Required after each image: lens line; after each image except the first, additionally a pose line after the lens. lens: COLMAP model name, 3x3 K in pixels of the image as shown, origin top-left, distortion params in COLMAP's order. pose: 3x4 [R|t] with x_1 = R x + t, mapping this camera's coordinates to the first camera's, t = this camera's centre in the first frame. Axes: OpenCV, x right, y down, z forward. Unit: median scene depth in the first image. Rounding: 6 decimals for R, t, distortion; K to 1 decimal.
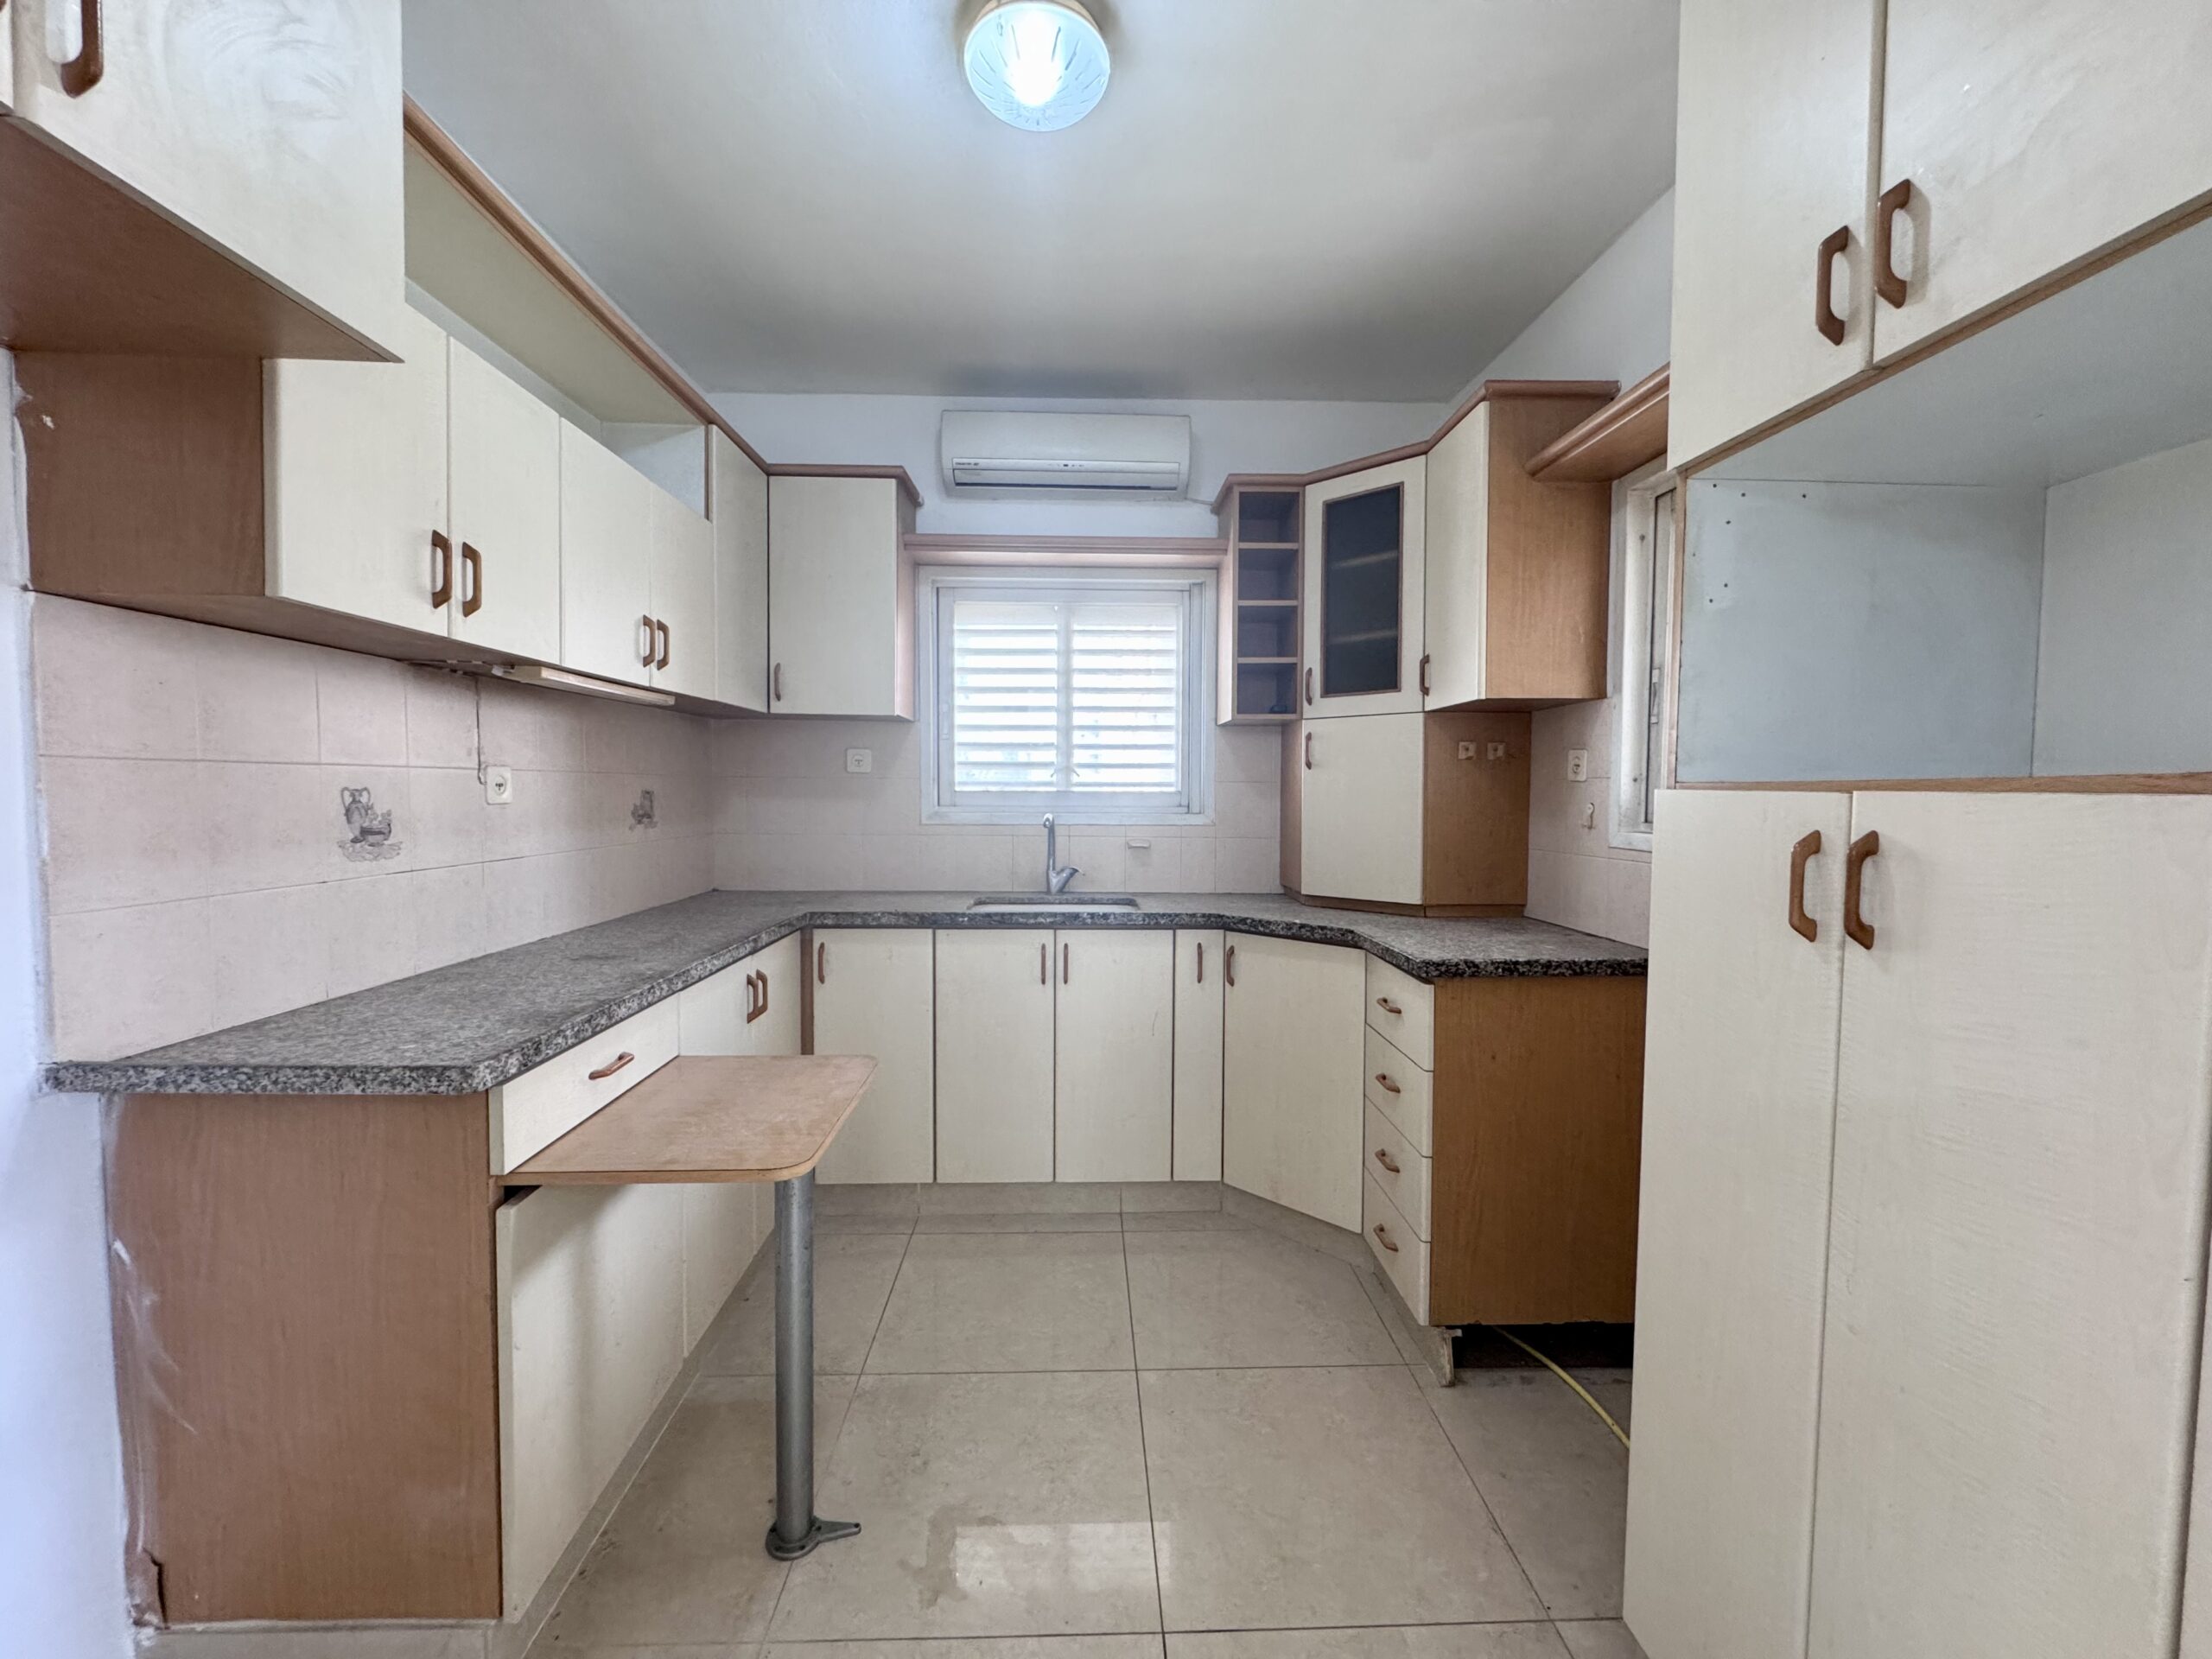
lens RADIAL K [[886.9, 0, 1104.5], [0, 886.9, 824.8], [0, 0, 1]] dist [-0.001242, -0.000607]
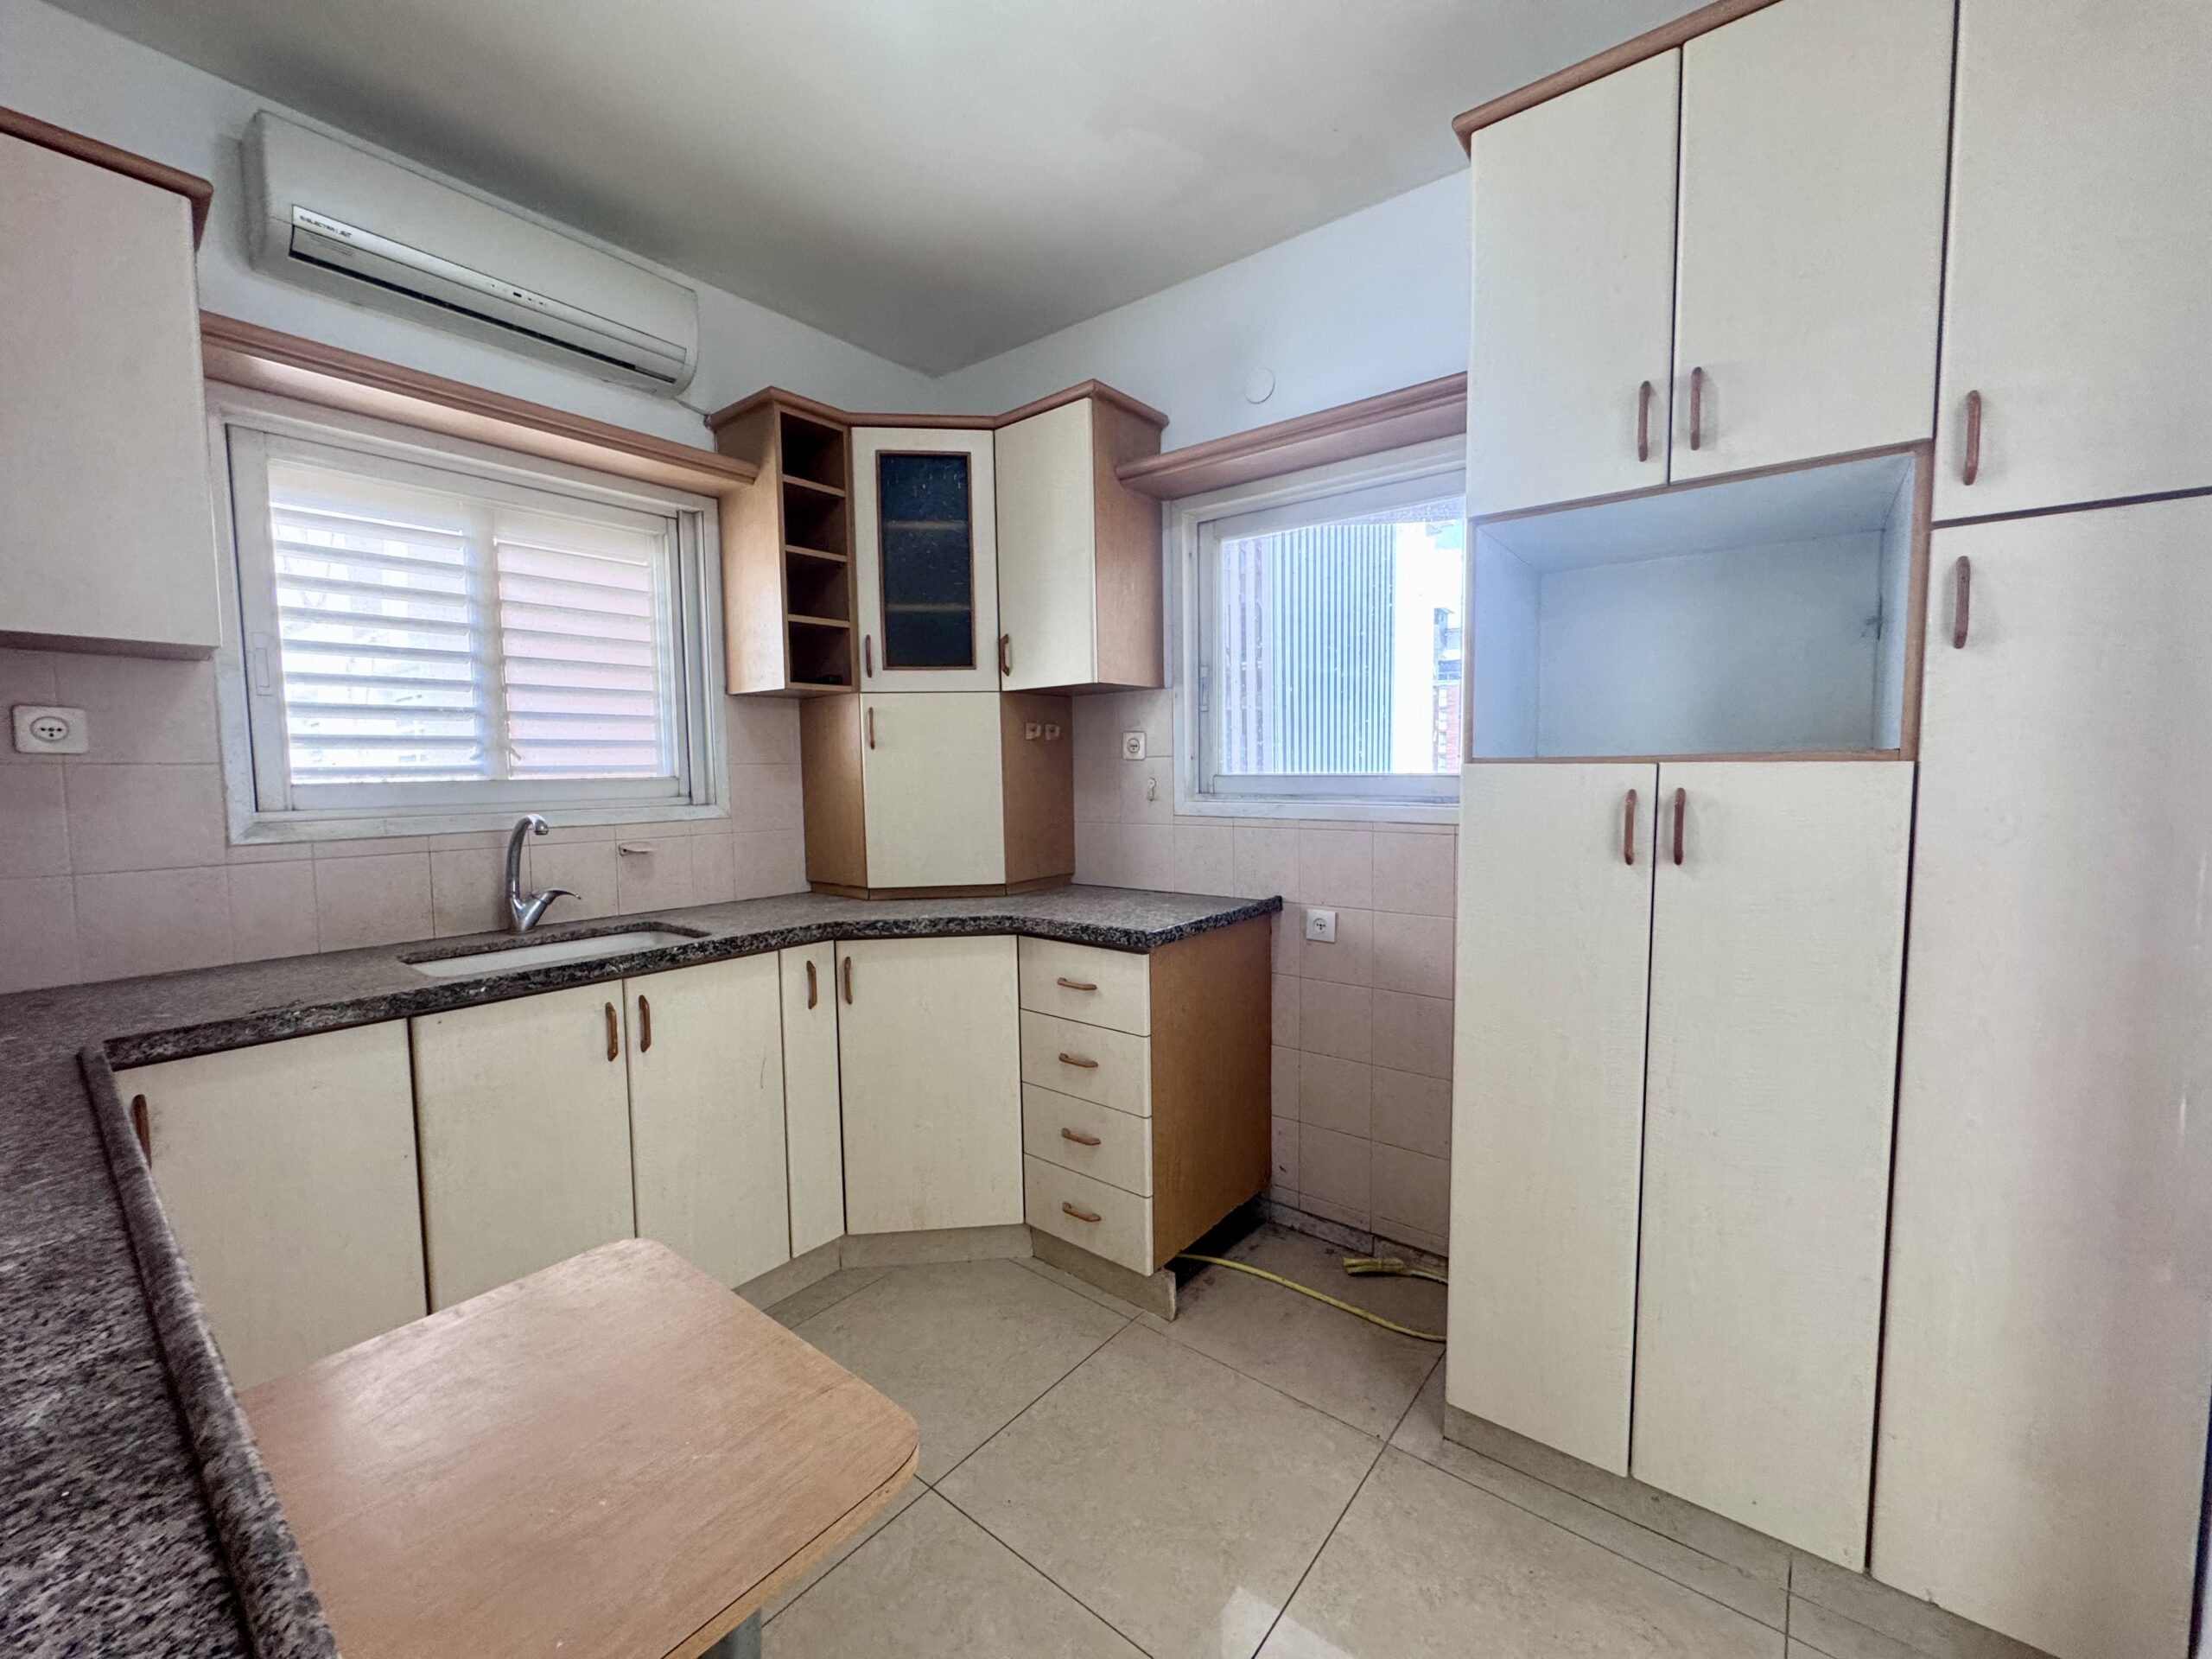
lens RADIAL K [[886.9, 0, 1104.2], [0, 886.9, 824.3], [0, 0, 1]] dist [-0.001242, -0.000607]
pose [[0.648889, -0.062666, 0.758298, -0.328799], [0.046380, 0.998007, 0.042787, -0.014837], [-0.759468, 0.007406, 0.650503, 0.258692]]
